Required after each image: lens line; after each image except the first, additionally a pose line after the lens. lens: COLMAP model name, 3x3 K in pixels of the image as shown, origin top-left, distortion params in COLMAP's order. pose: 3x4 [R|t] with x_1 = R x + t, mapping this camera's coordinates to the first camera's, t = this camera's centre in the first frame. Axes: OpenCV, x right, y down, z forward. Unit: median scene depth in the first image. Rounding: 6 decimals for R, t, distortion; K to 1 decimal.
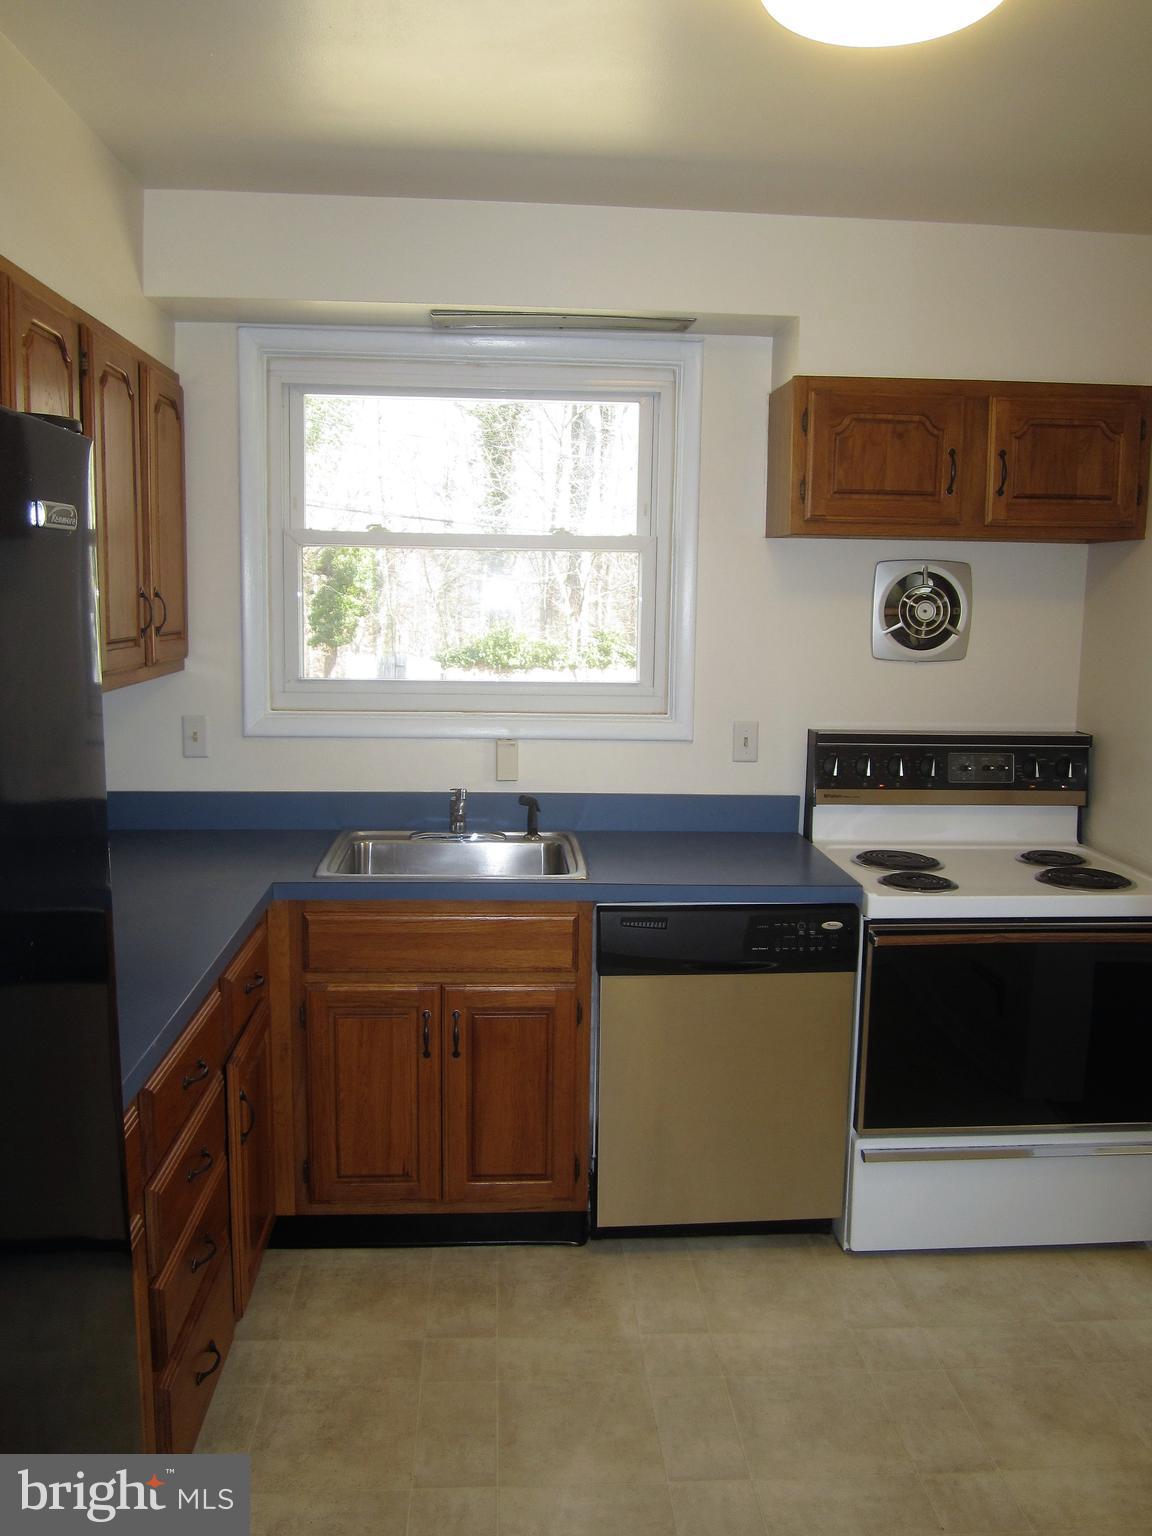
lens RADIAL K [[1261.1, 0, 576.0], [0, 1261.1, 768.0], [0, 0, 1]] dist [-0.048849, 0.007484]
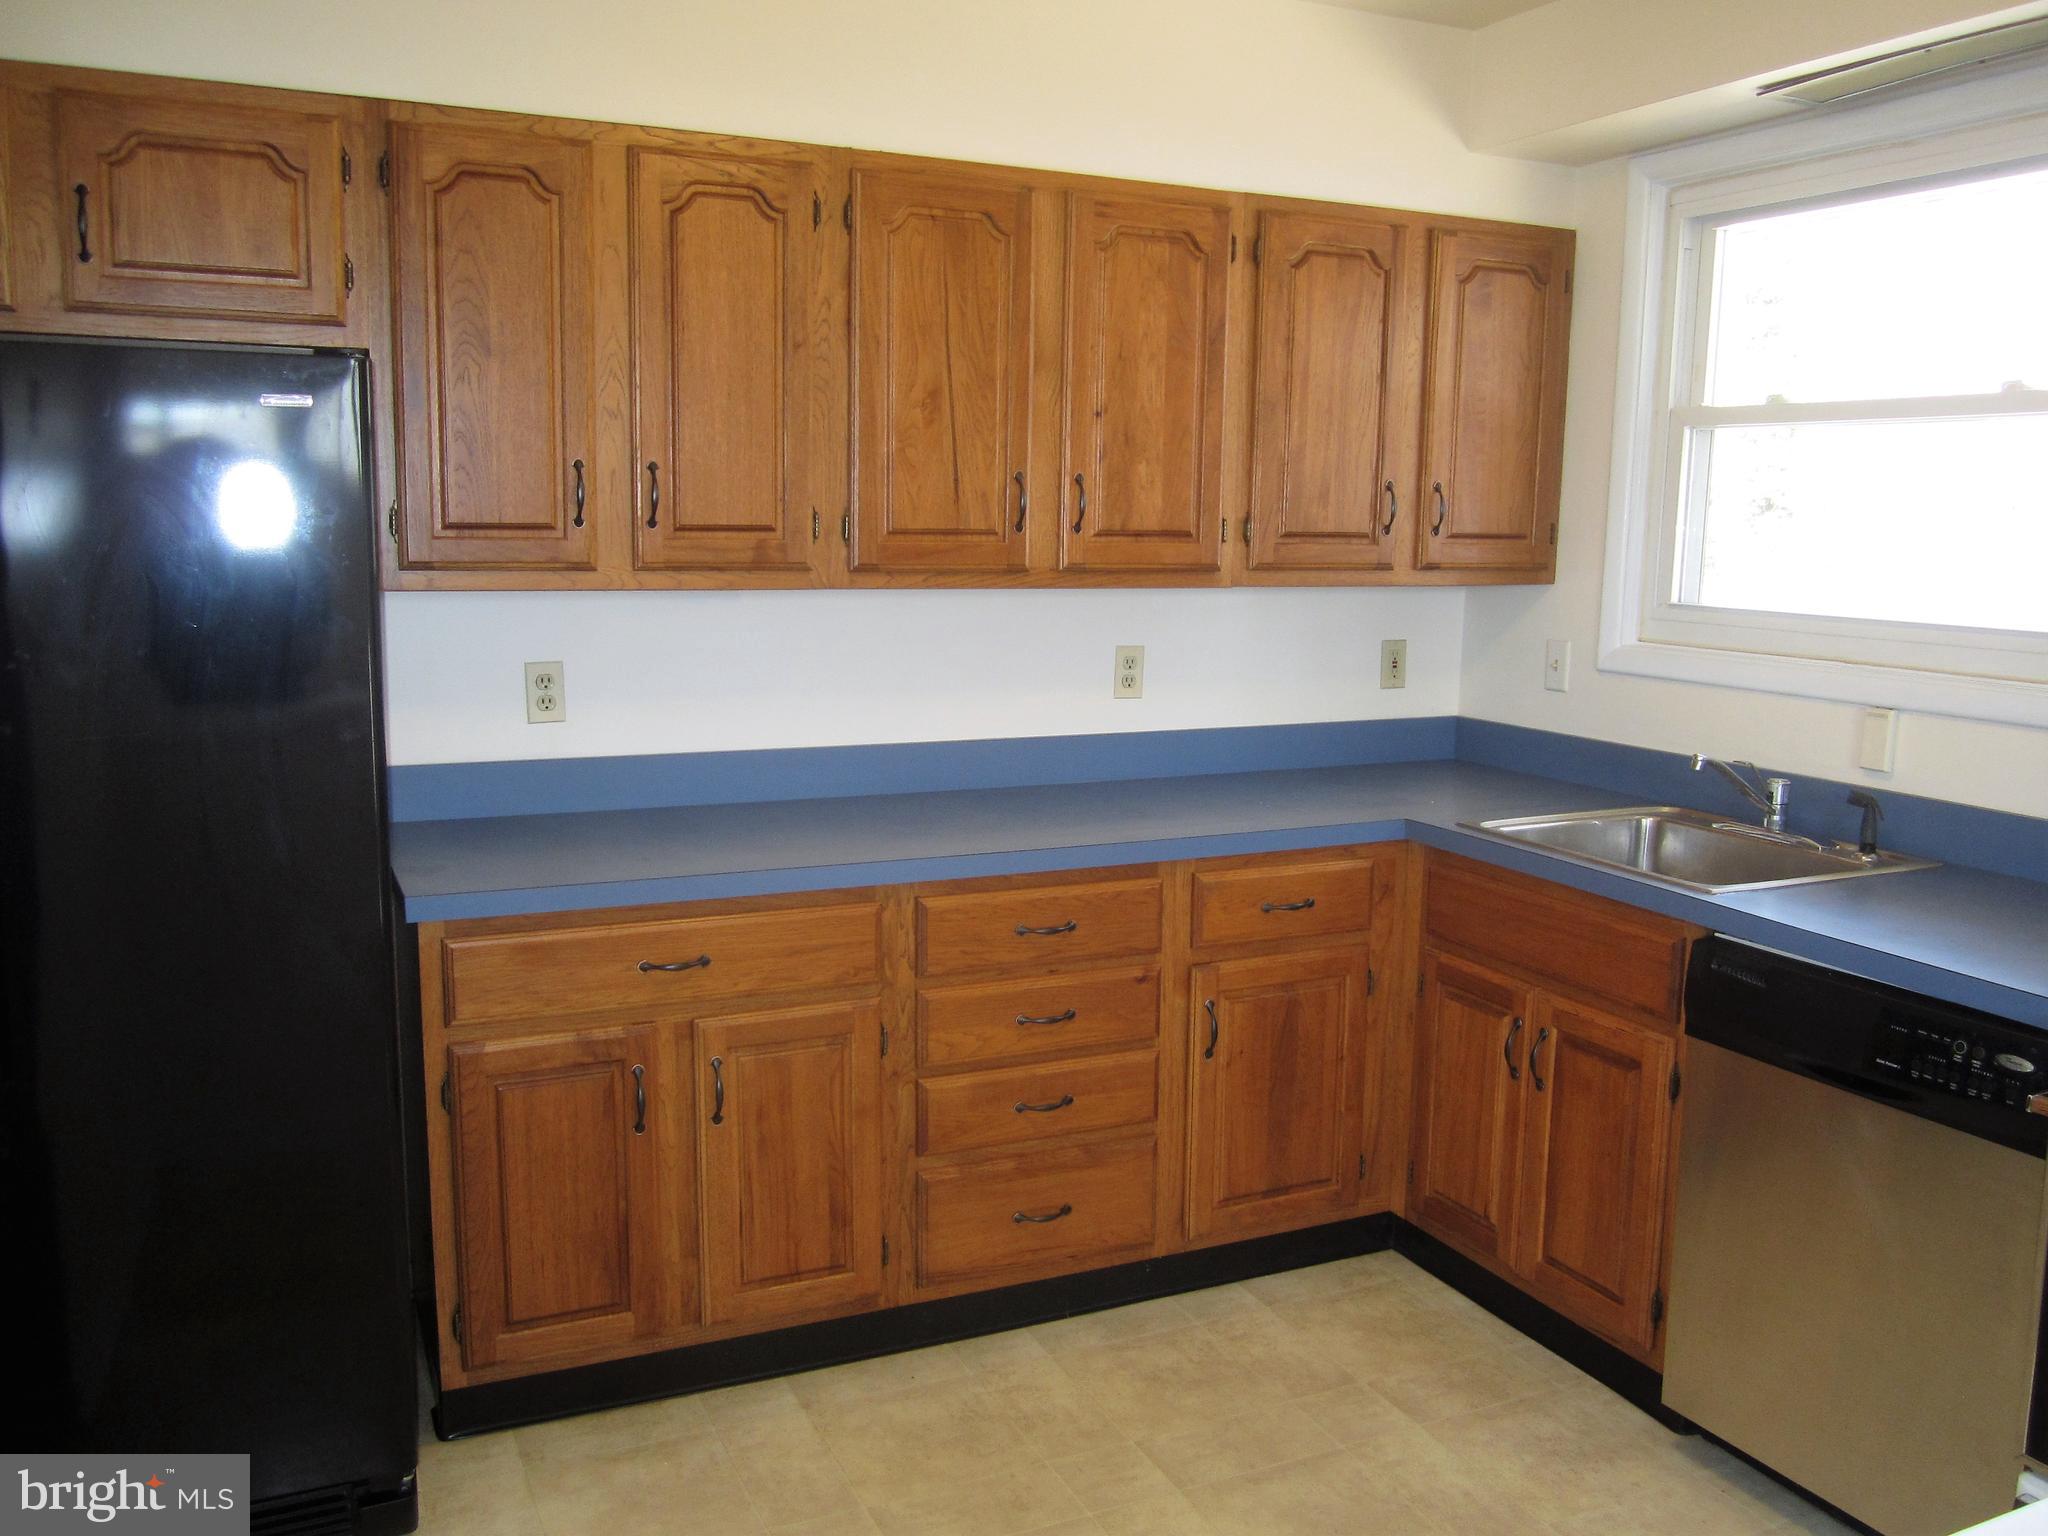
lens RADIAL K [[1681.4, 0, 1024.0], [0, 1681.4, 768.0], [0, 0, 1]] dist [-0.048849, 0.007484]
pose [[0.362239, 0.129489, -0.923047, 0.682758], [-0.134655, 0.987185, 0.085643, -0.005985], [0.922307, 0.093269, 0.375033, 0.307698]]
